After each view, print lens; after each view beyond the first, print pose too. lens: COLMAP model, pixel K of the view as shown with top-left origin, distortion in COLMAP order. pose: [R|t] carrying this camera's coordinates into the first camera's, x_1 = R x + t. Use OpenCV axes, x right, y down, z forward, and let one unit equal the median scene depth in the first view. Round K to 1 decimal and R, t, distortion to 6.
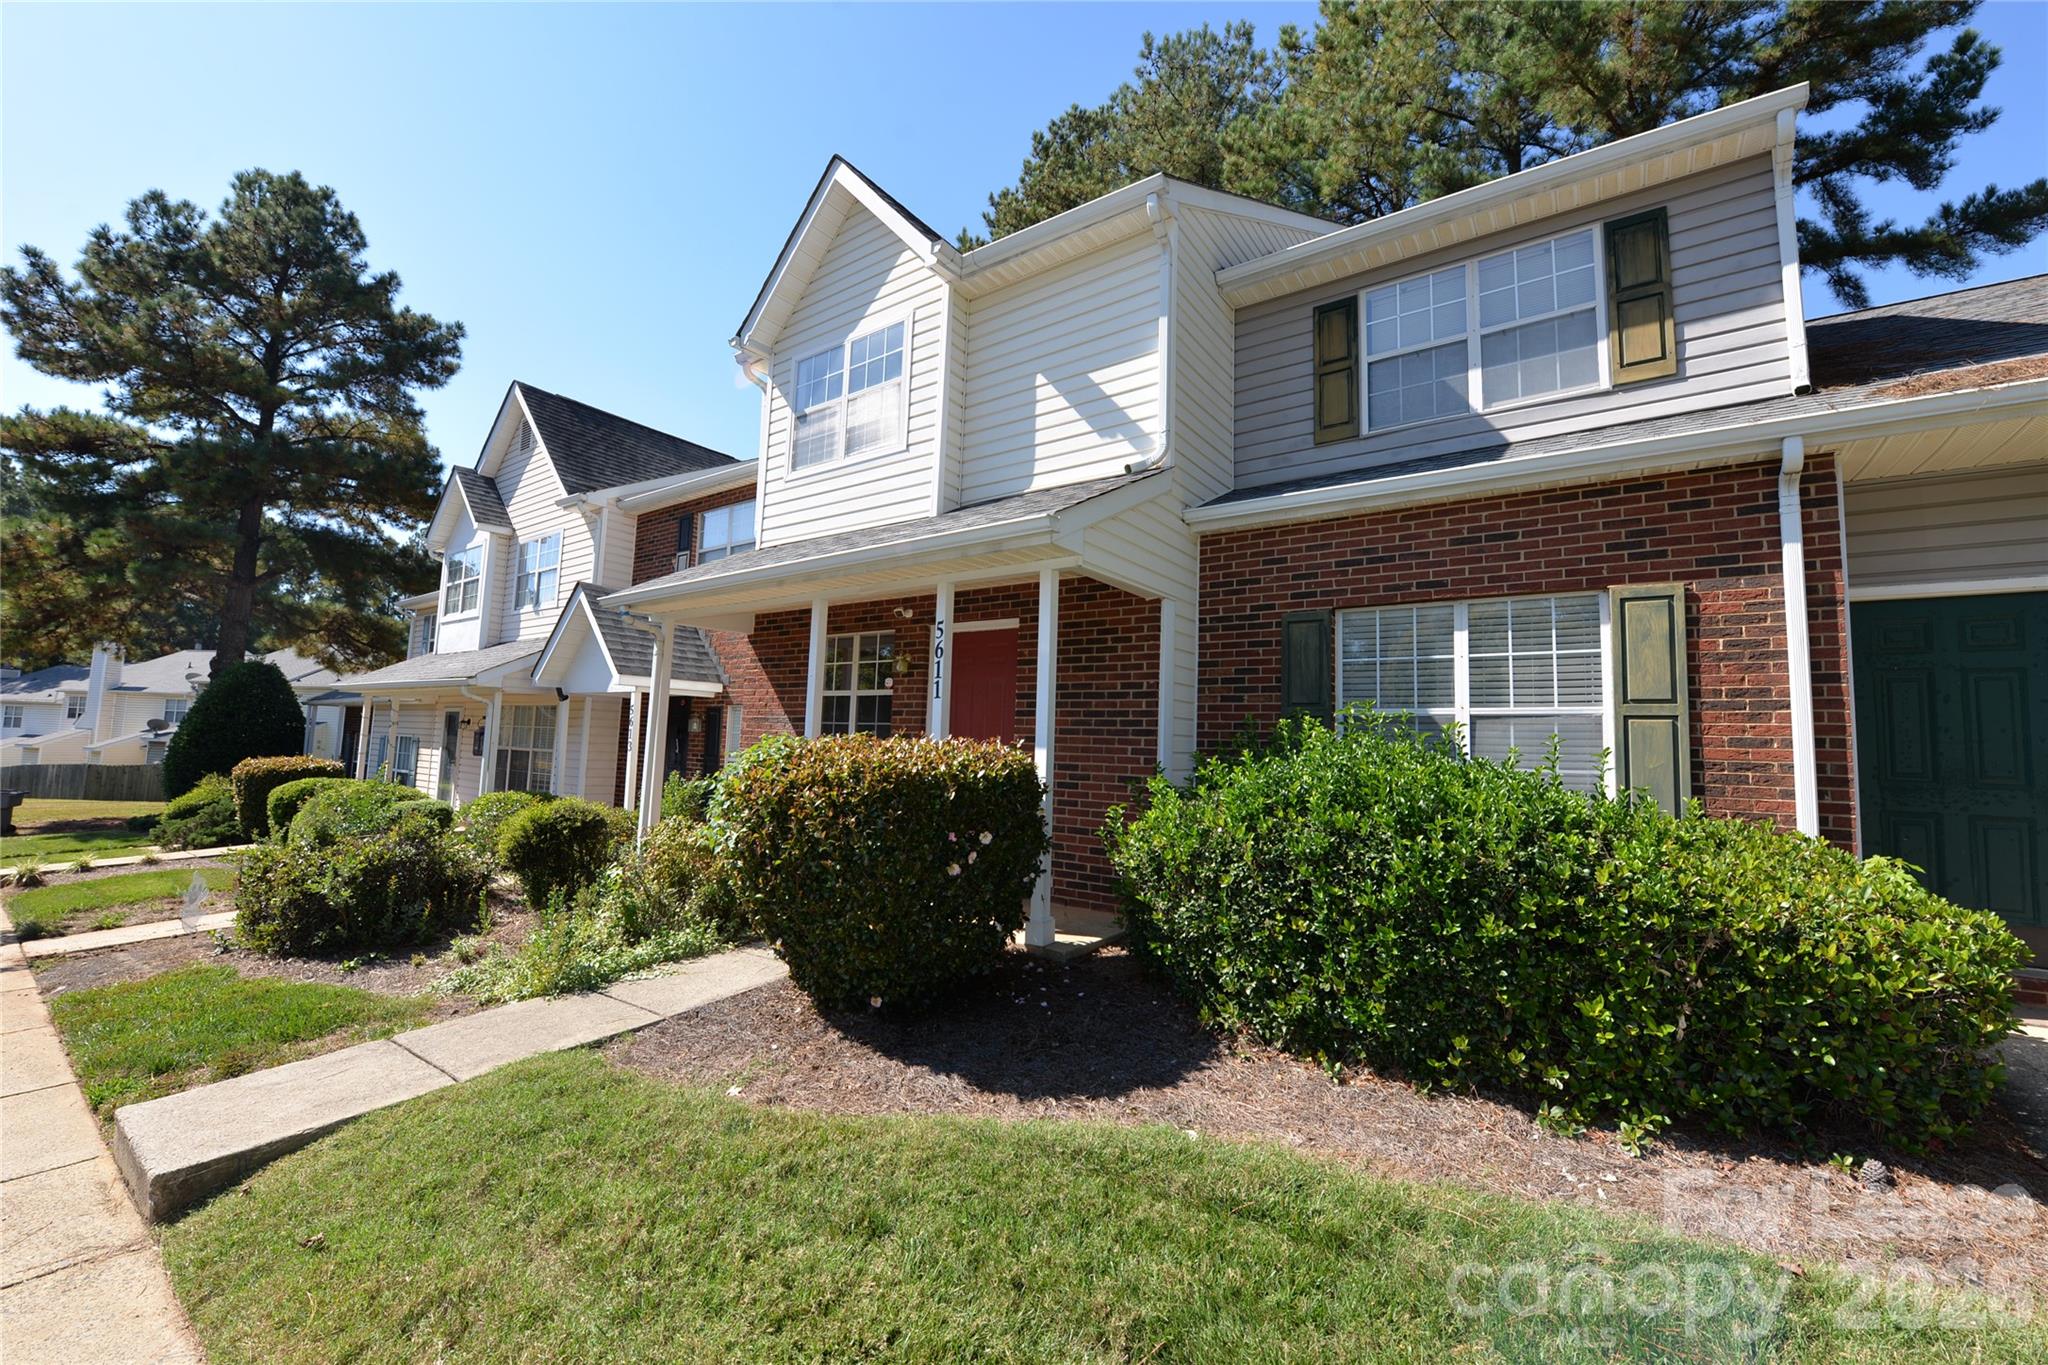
lens RADIAL K [[812.5, 0, 1023.1], [0, 812.5, 680.4], [0, 0, 1]] dist [-0.014750, -0.002956]
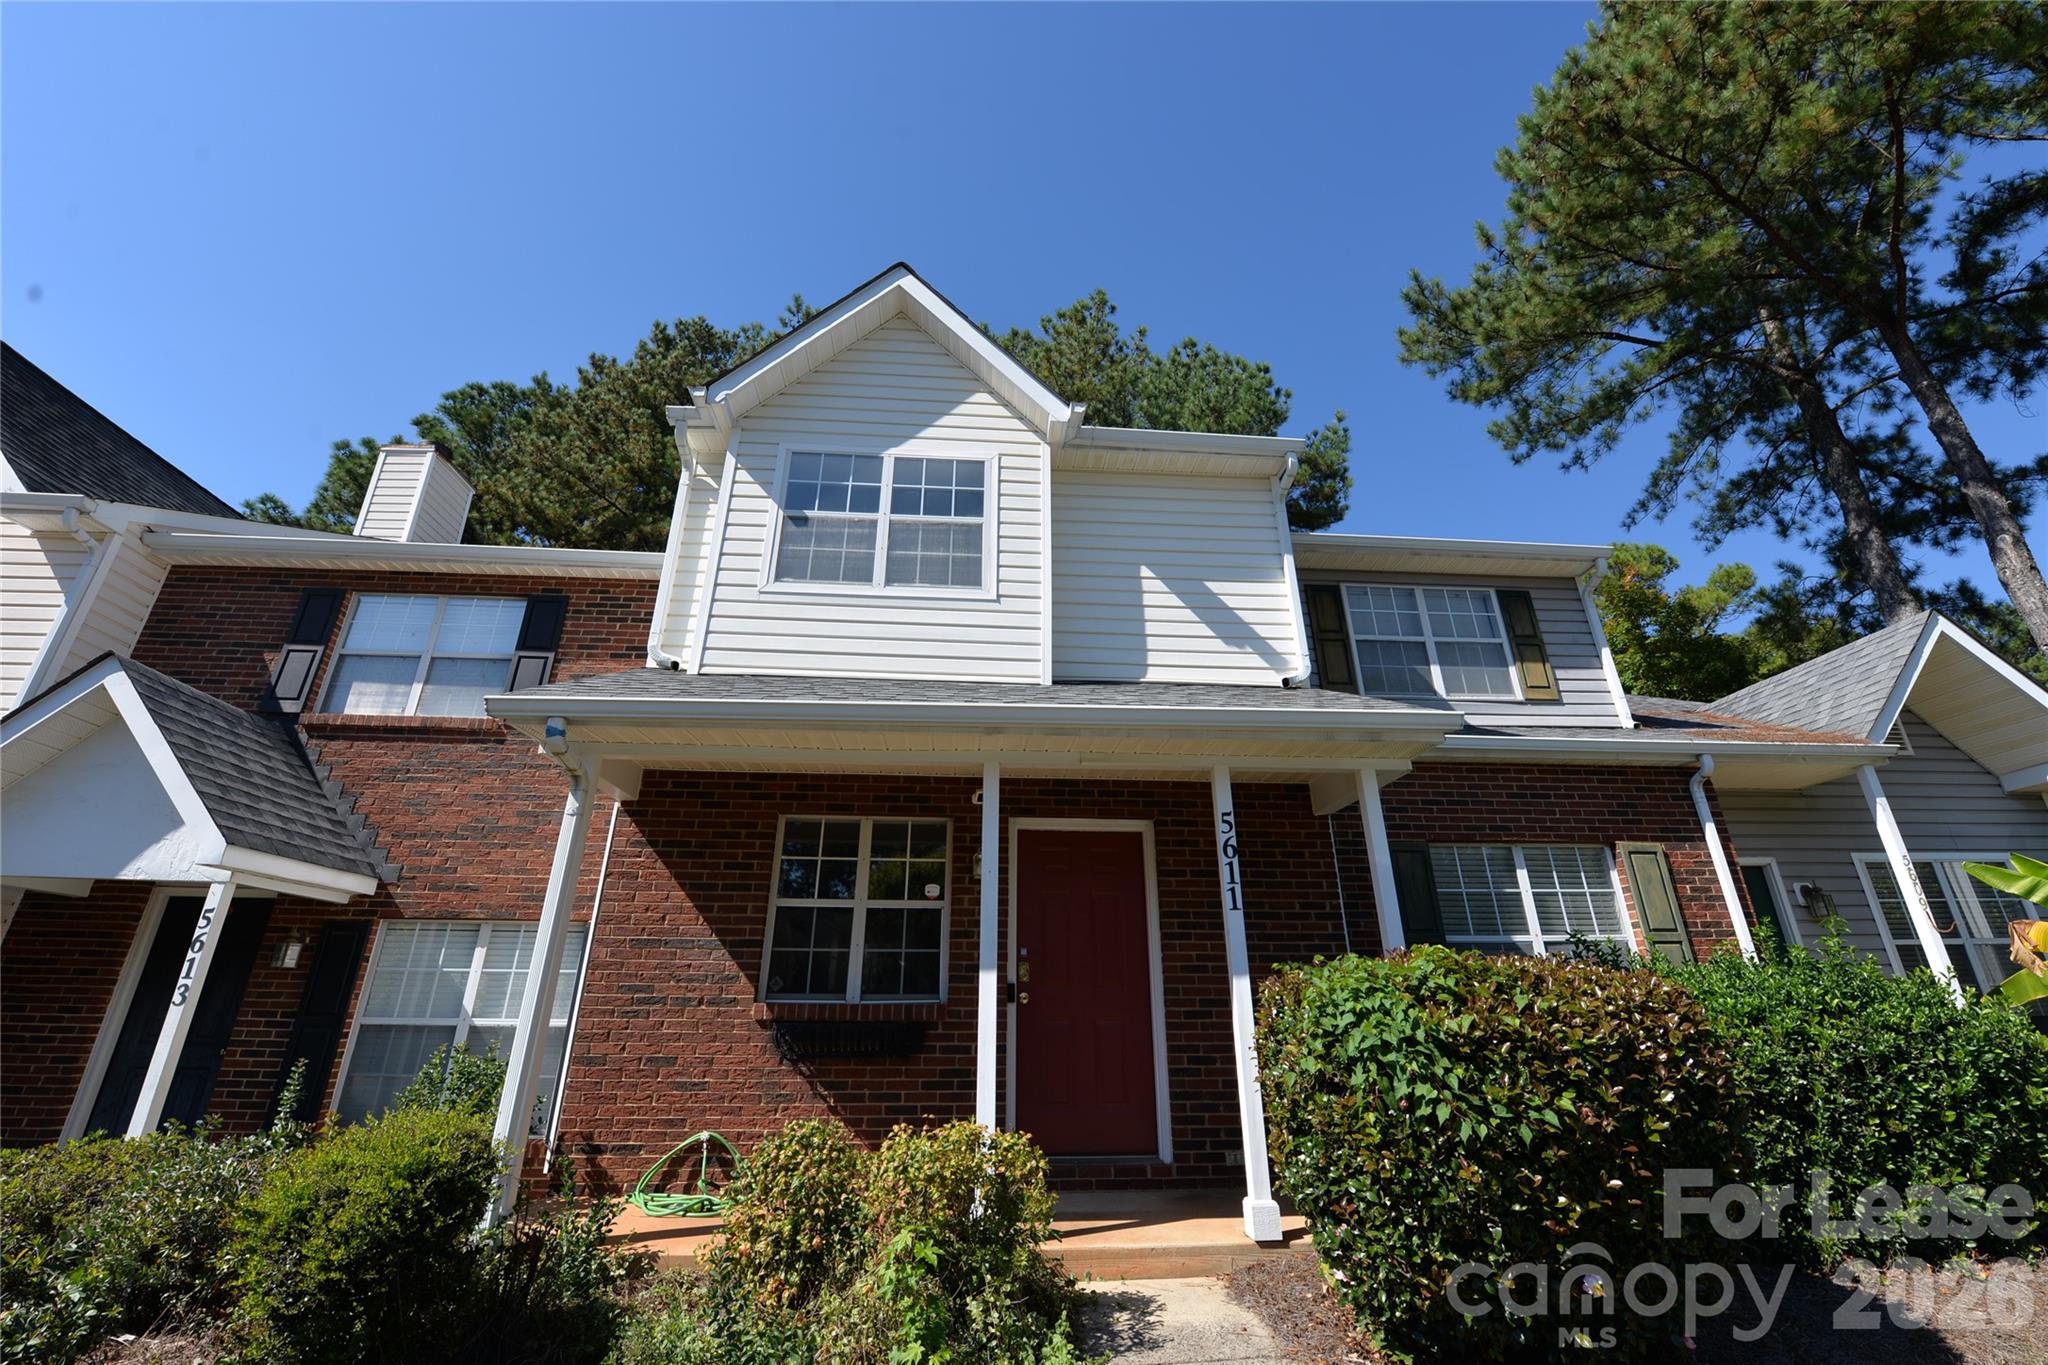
lens RADIAL K [[812.5, 0, 1023.1], [0, 812.5, 680.4], [0, 0, 1]] dist [-0.014750, -0.002956]
pose [[0.762955, 0.216089, 0.609266, -0.703850], [-0.030140, 0.953343, -0.300380, 0.046708], [-0.645748, 0.210814, 0.733871, 0.457167]]
